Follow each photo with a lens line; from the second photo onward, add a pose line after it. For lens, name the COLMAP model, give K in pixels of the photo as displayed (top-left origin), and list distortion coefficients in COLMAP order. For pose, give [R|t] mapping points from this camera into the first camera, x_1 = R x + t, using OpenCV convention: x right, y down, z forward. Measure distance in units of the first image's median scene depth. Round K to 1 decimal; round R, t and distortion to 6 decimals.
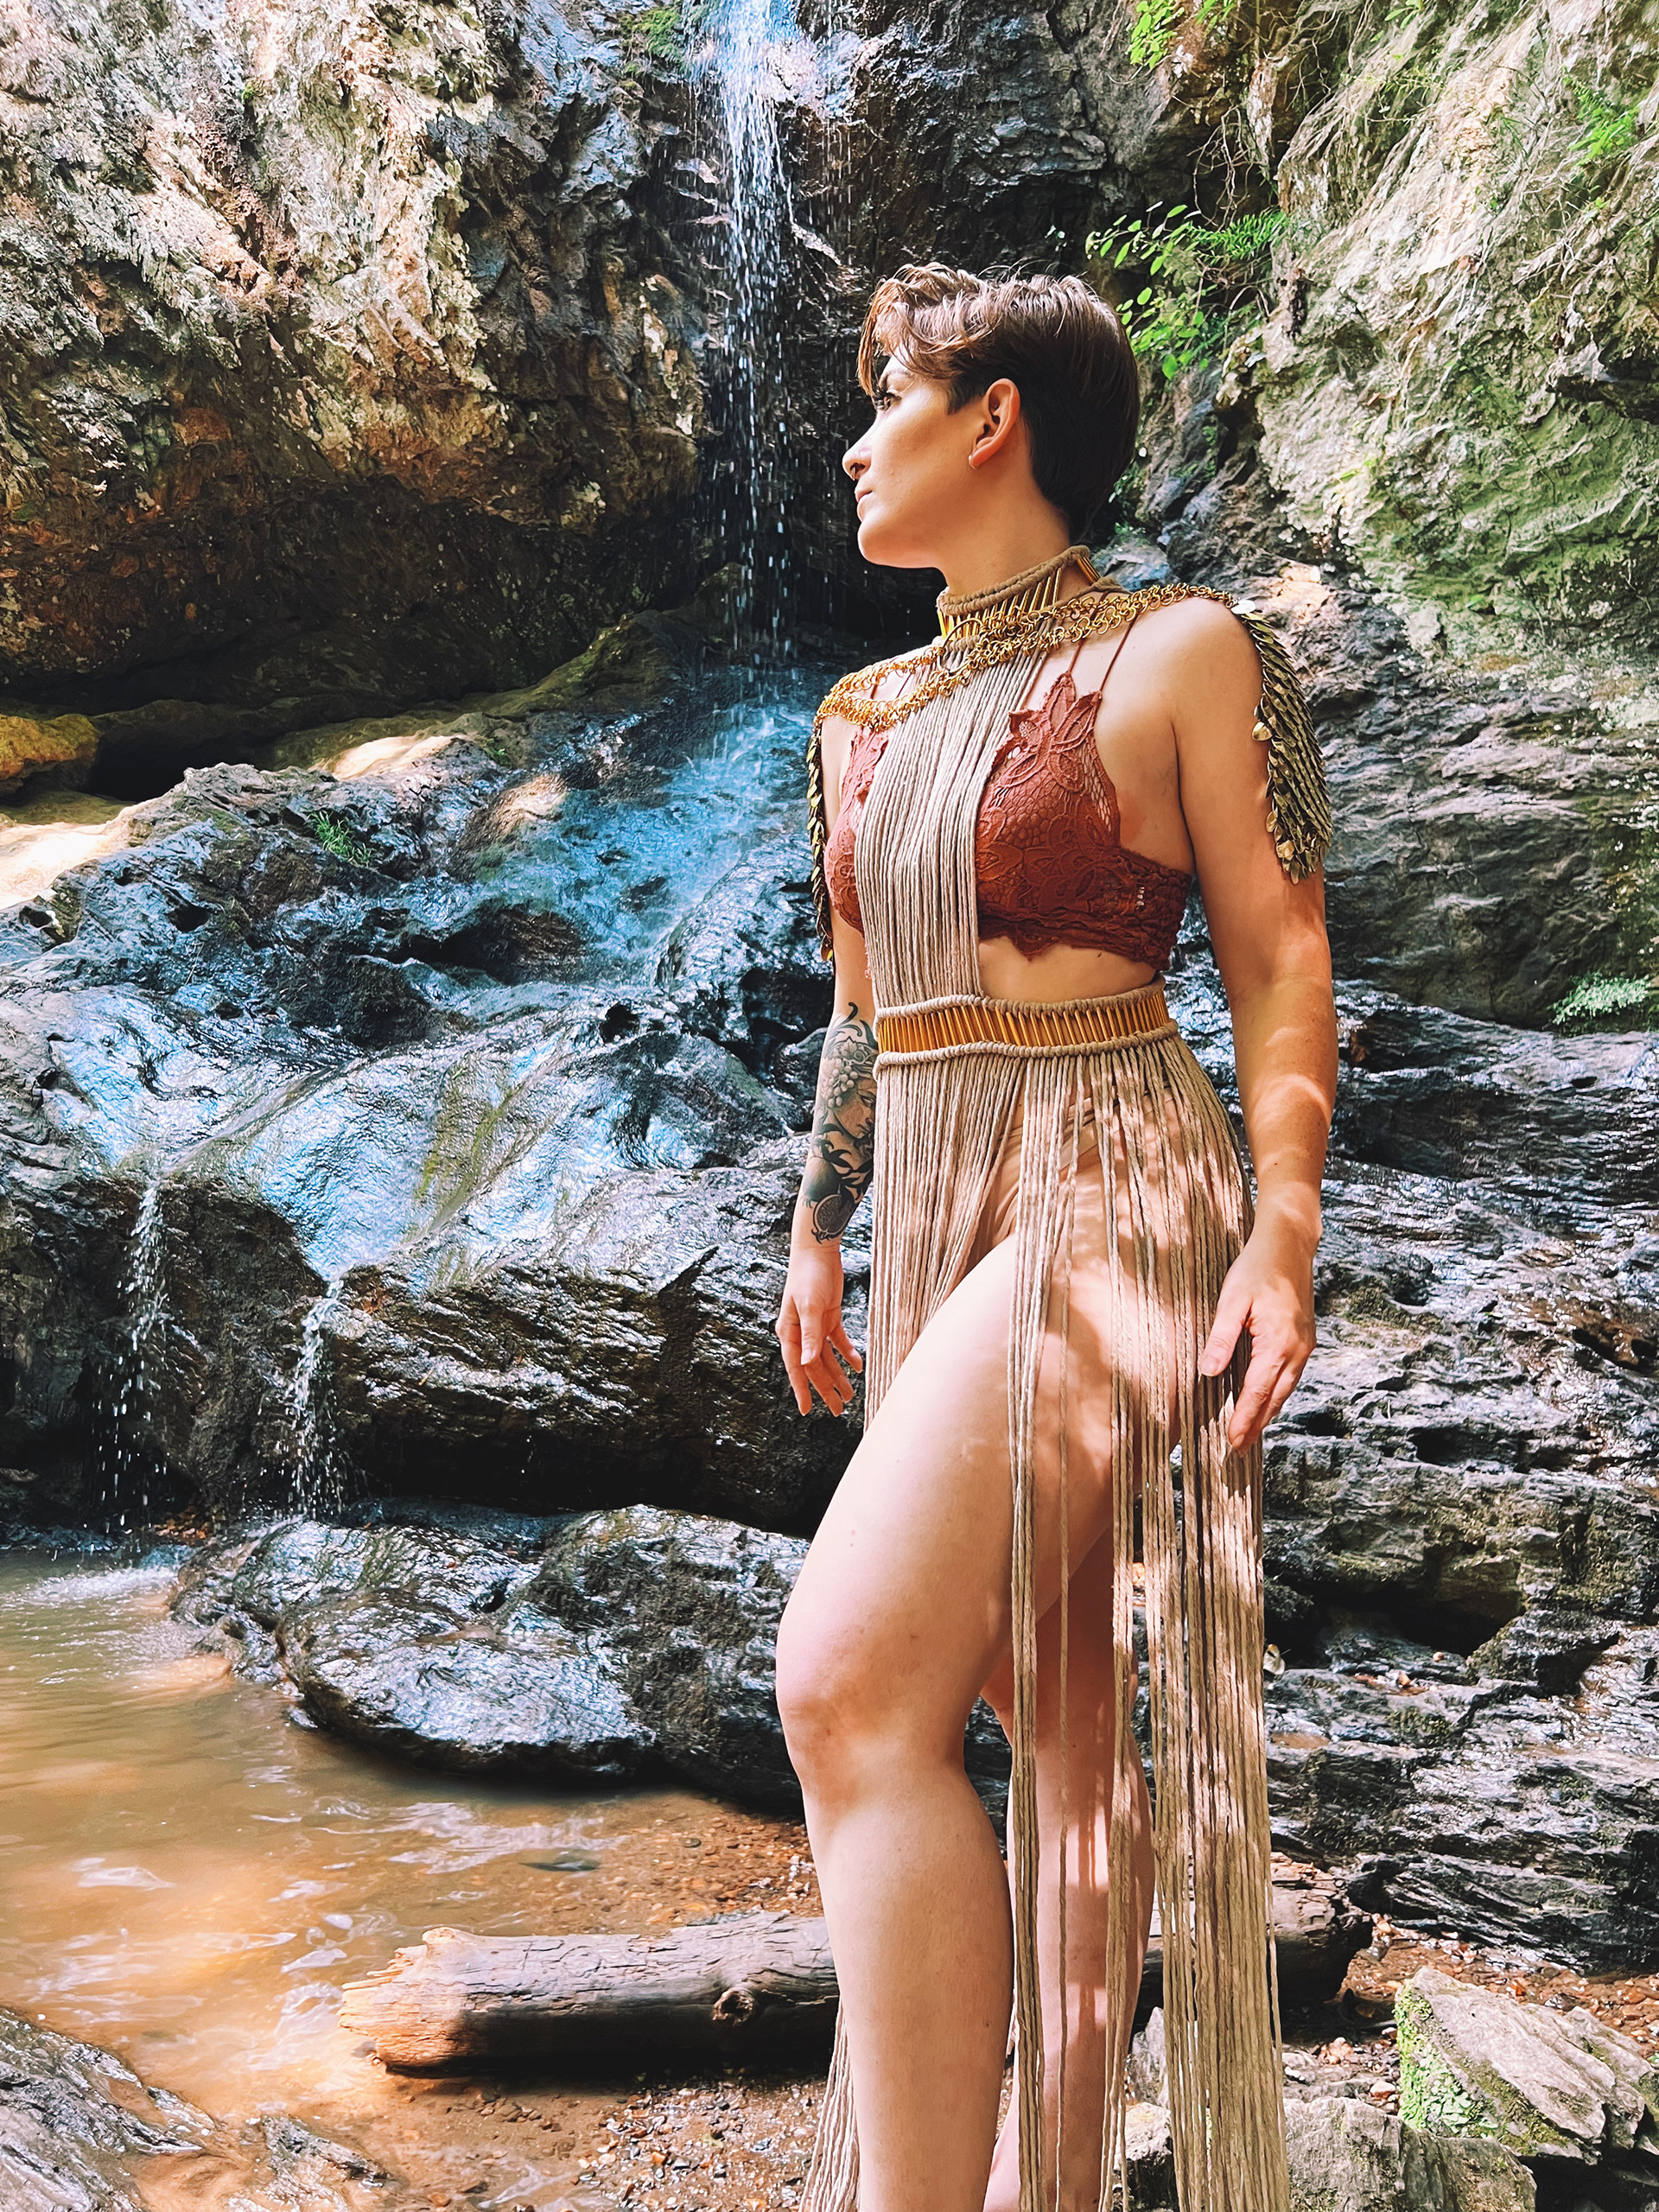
lens RADIAL K [[1696.6, 0, 829.5], [0, 1696.6, 1106.0], [0, 0, 1]] dist [0.021398, -0.035933]
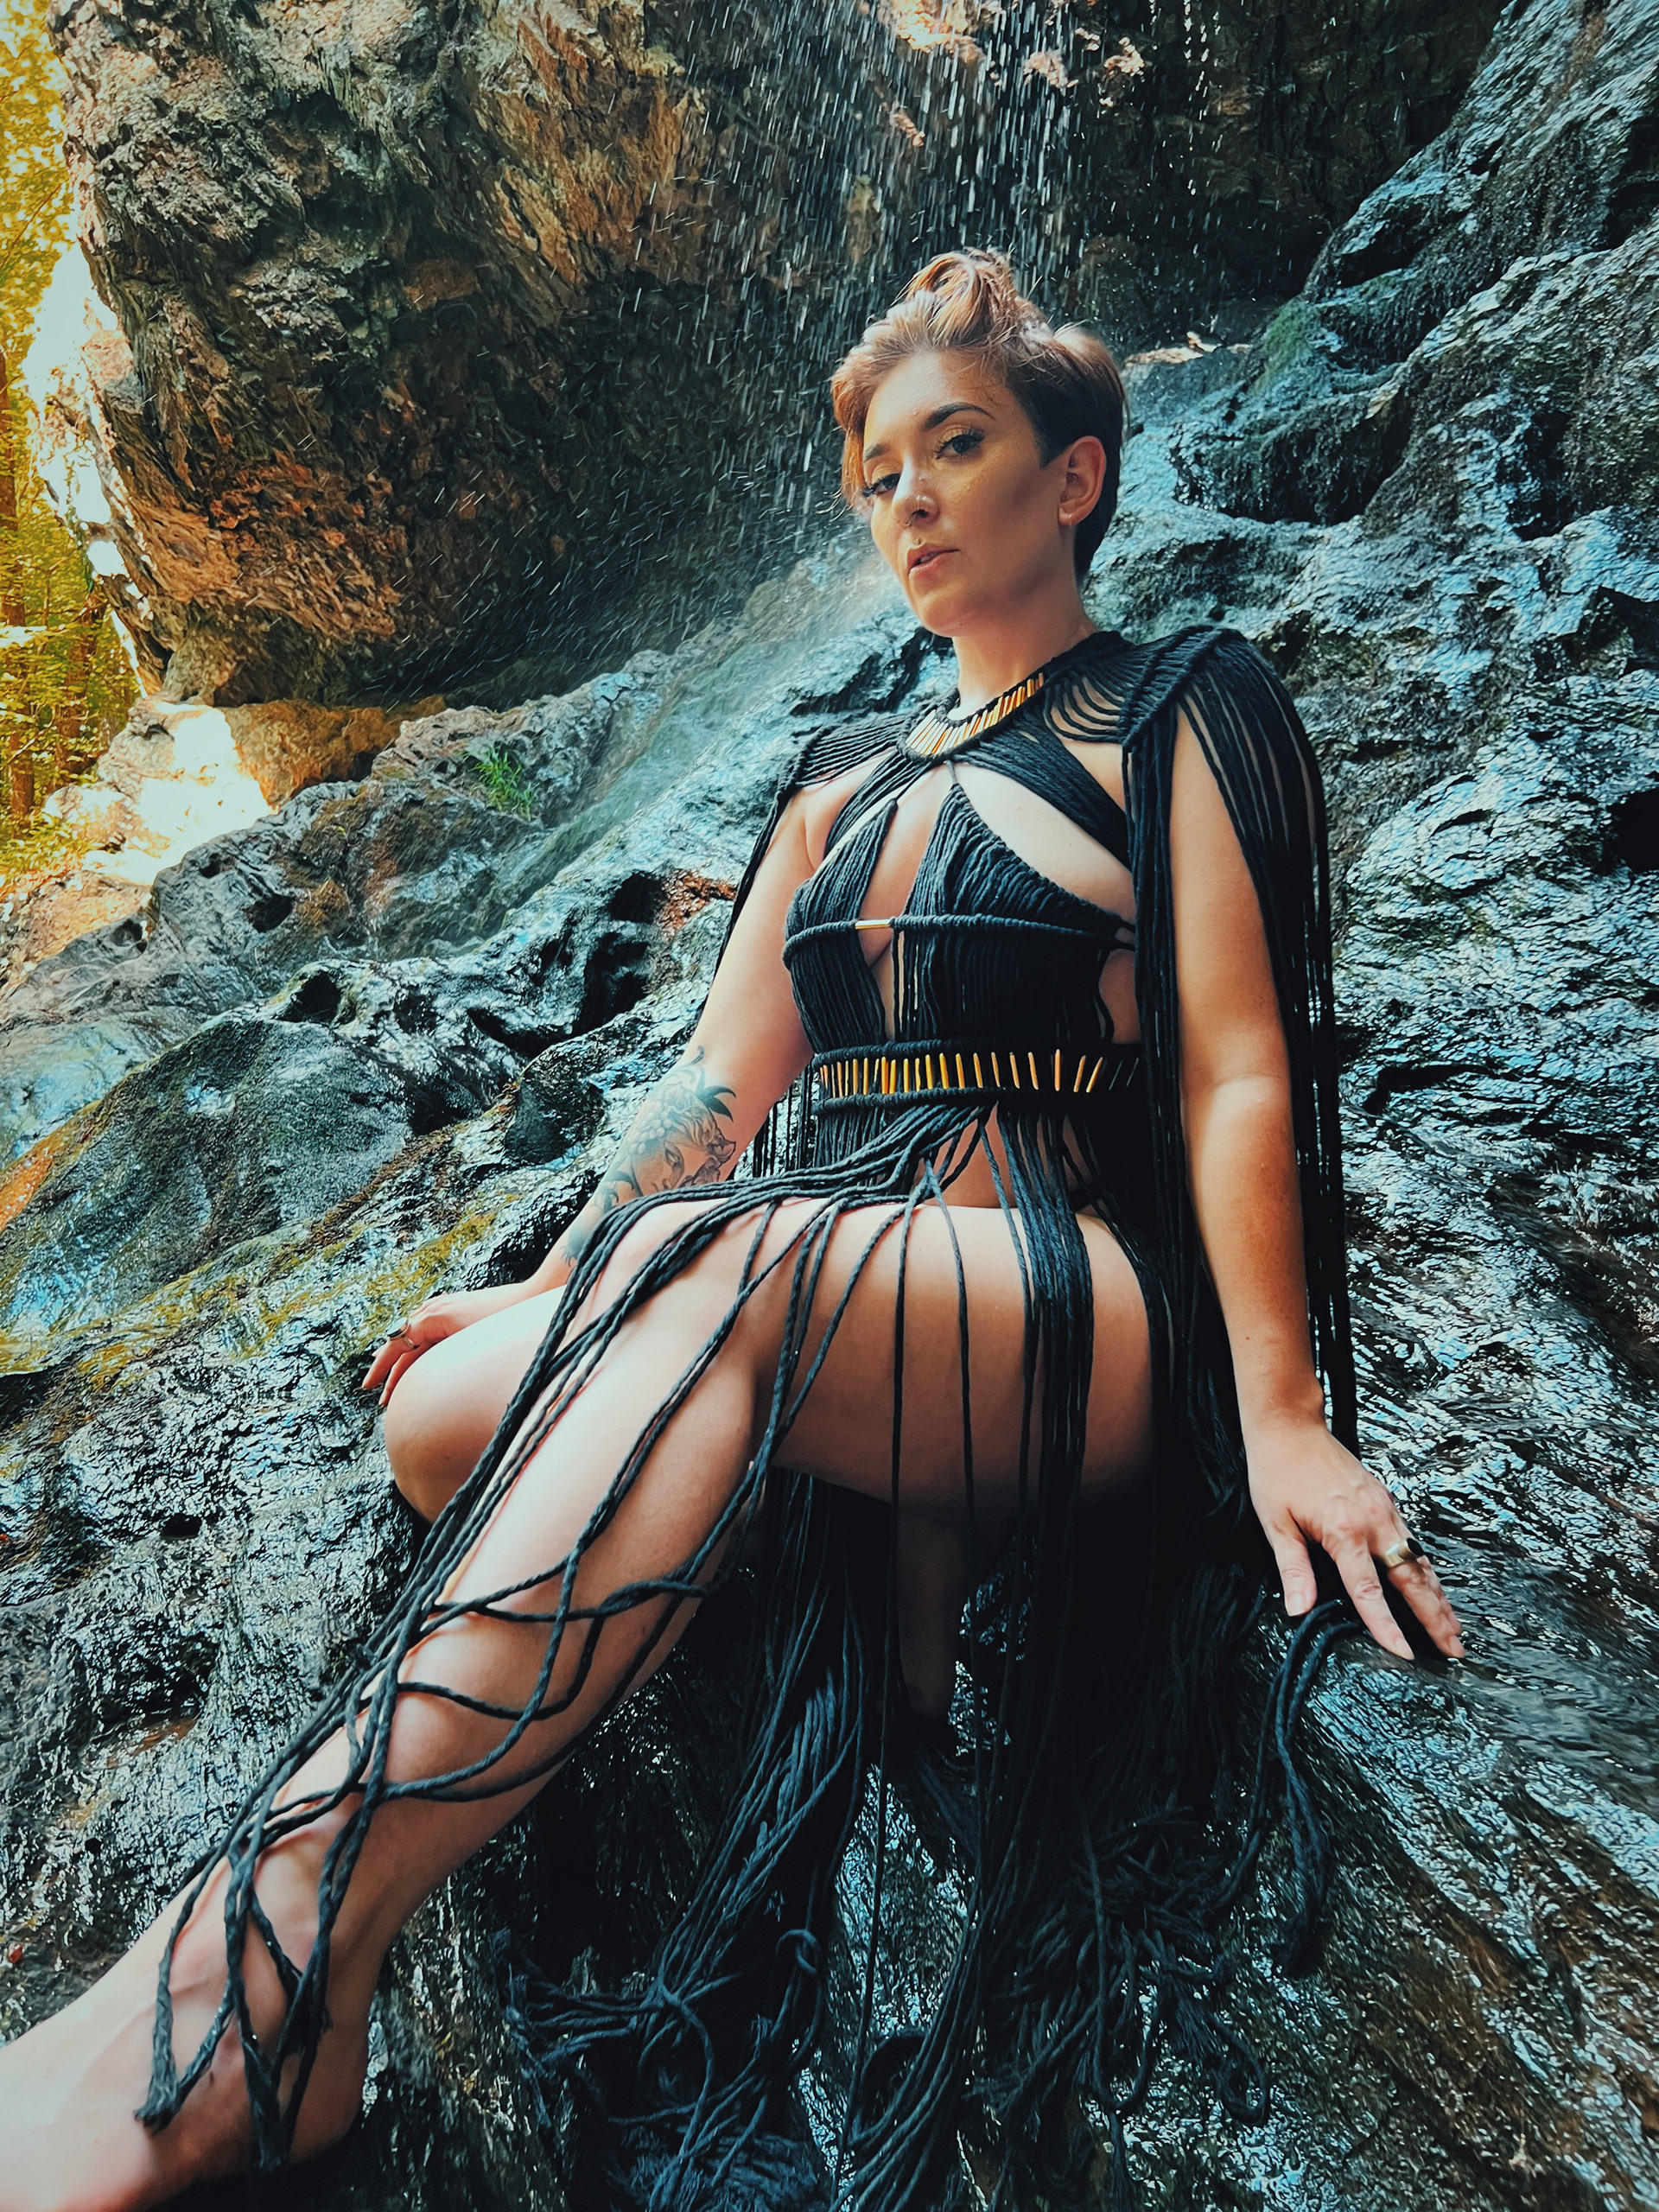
lens RADIAL K [[1696.6, 0, 829.5], [0, 1696.6, 1106.0], [0, 0, 1]] dist [0.021398, -0.035933]
pose [[0.830033, -0.043905, -0.555983, 0.297986], [0.032319, 0.999008, -0.030640, 0.001990], [0.556776, 0.007463, 0.830629, 0.730737]]
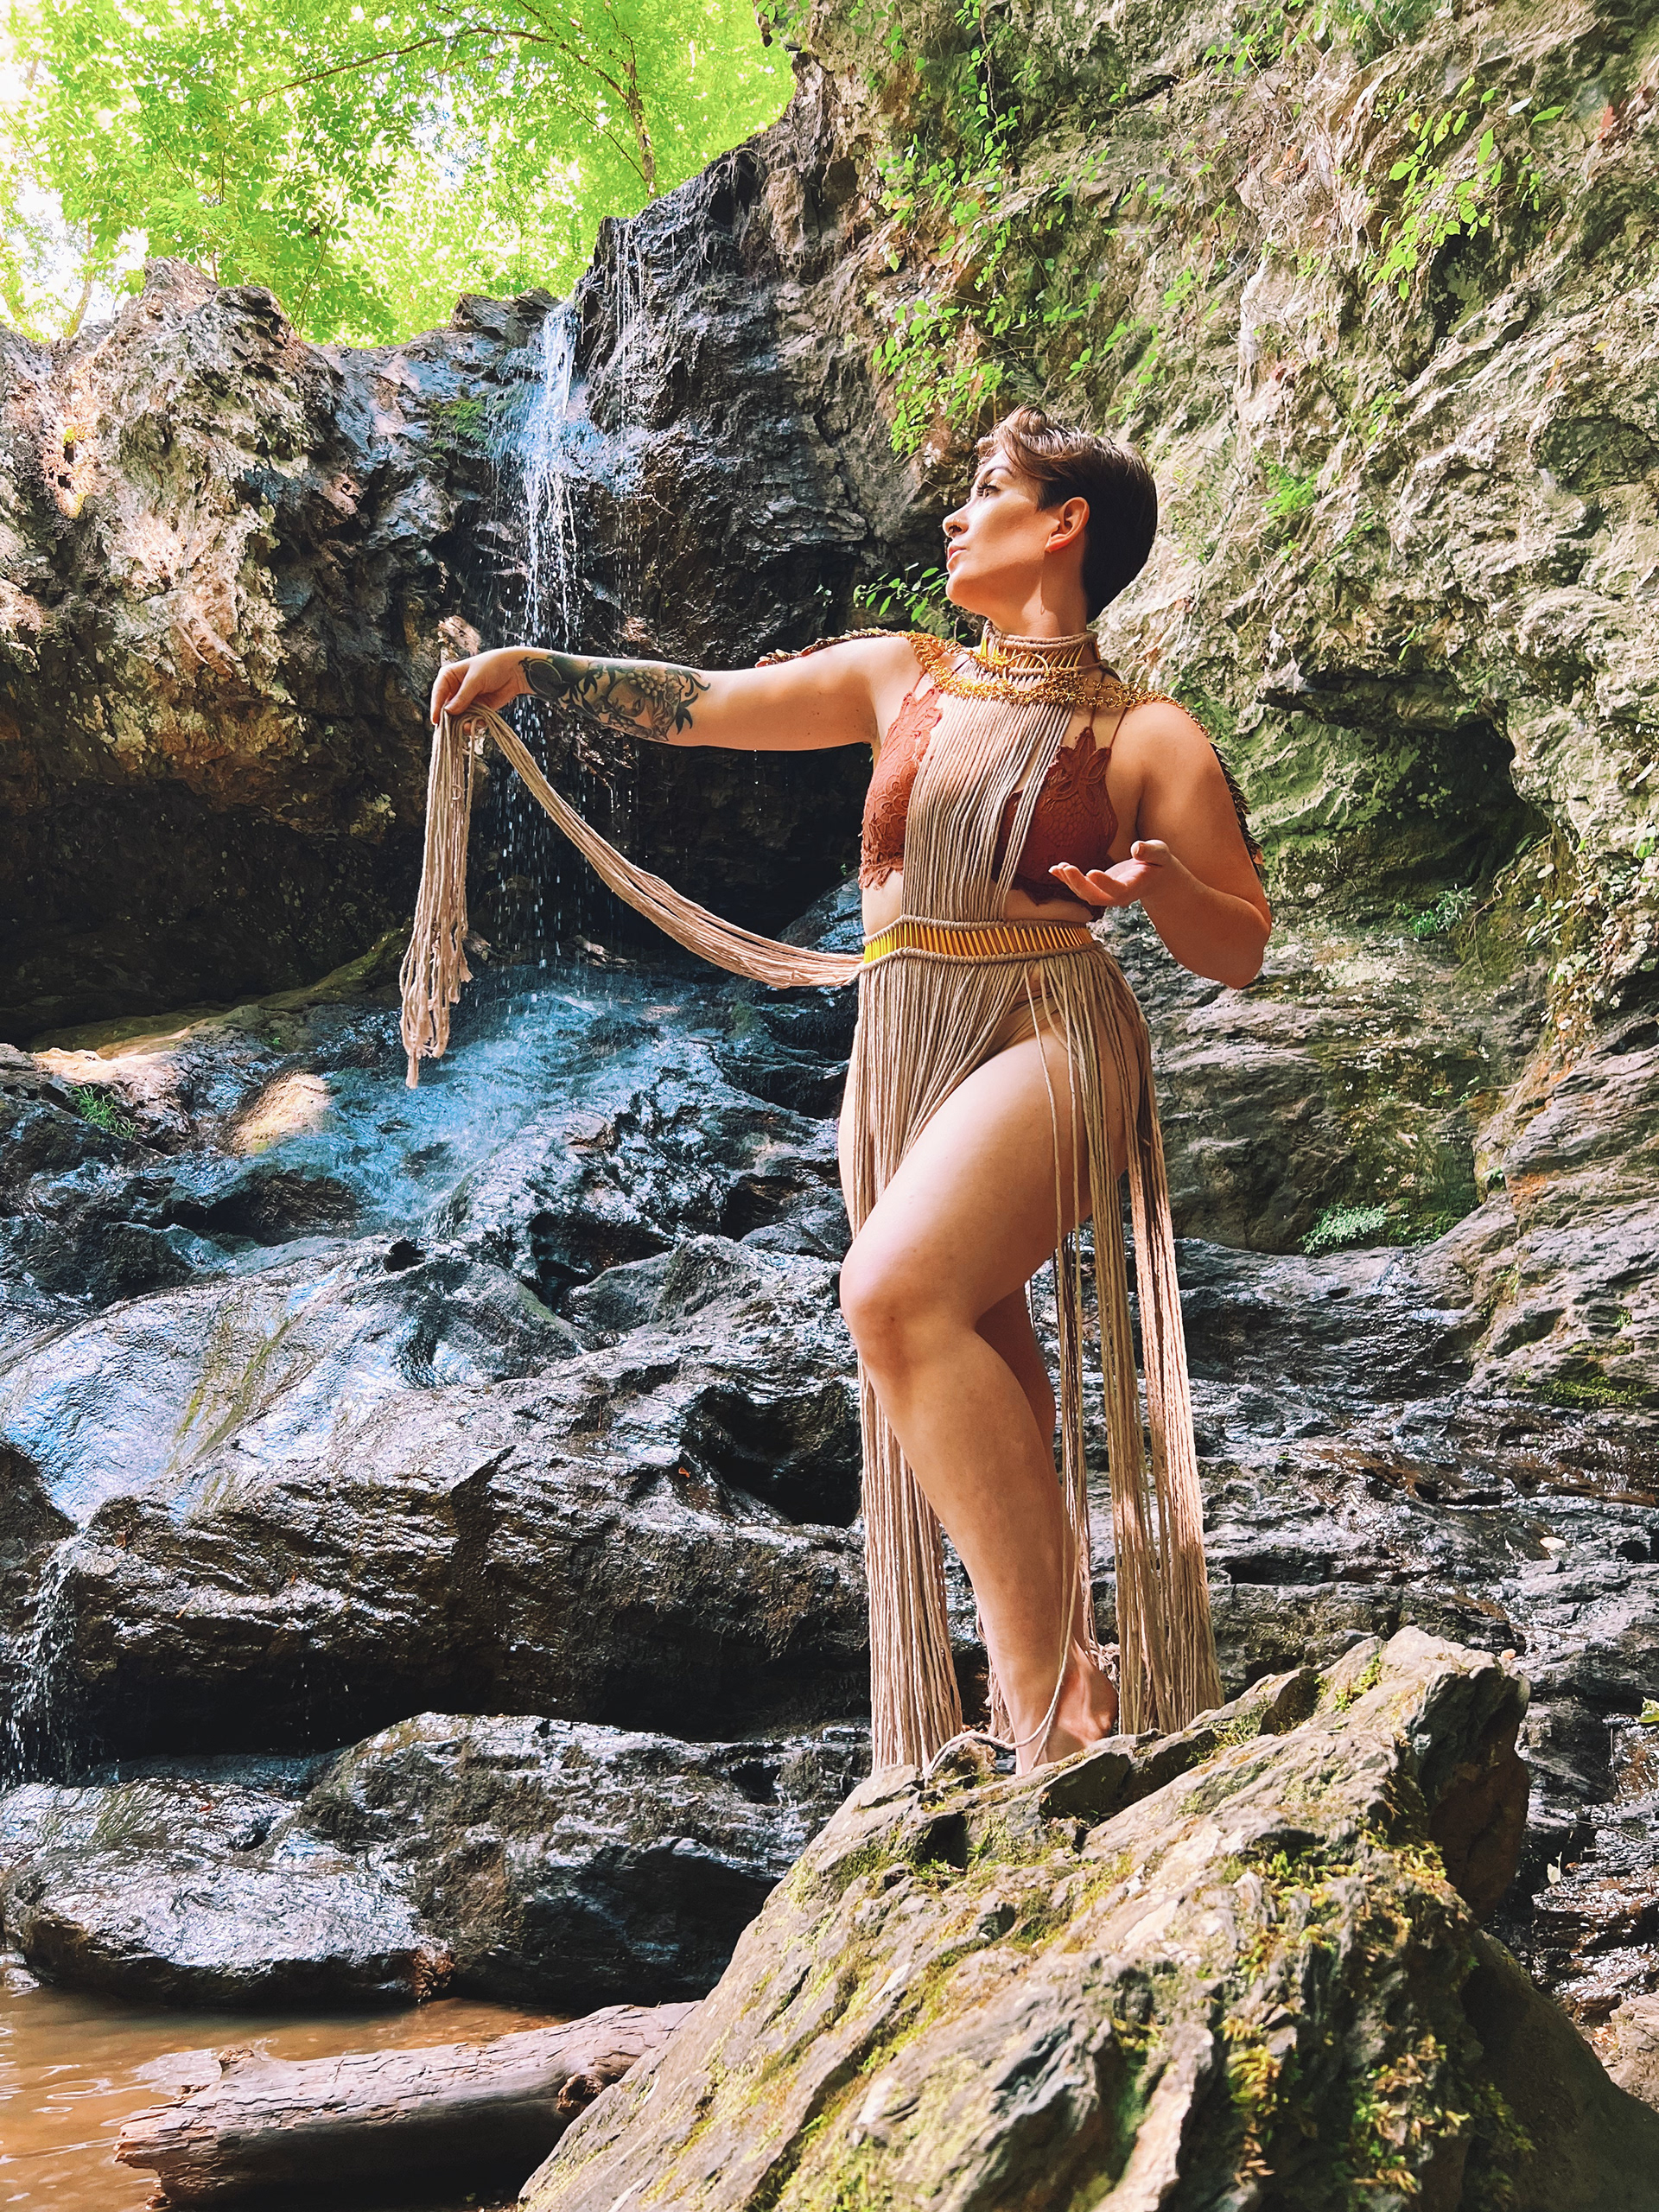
lens RADIAL K [[1696.6, 0, 829.5], [0, 1696.6, 1106.0], [0, 0, 1]] dist [0.021398, -0.035933]
pose [[0.988377, 0.020382, 0.150649, -0.033812], [0.015702, 0.971984, -0.234520, 0.109570], [-0.151208, 0.234160, 0.960367, -0.004125]]
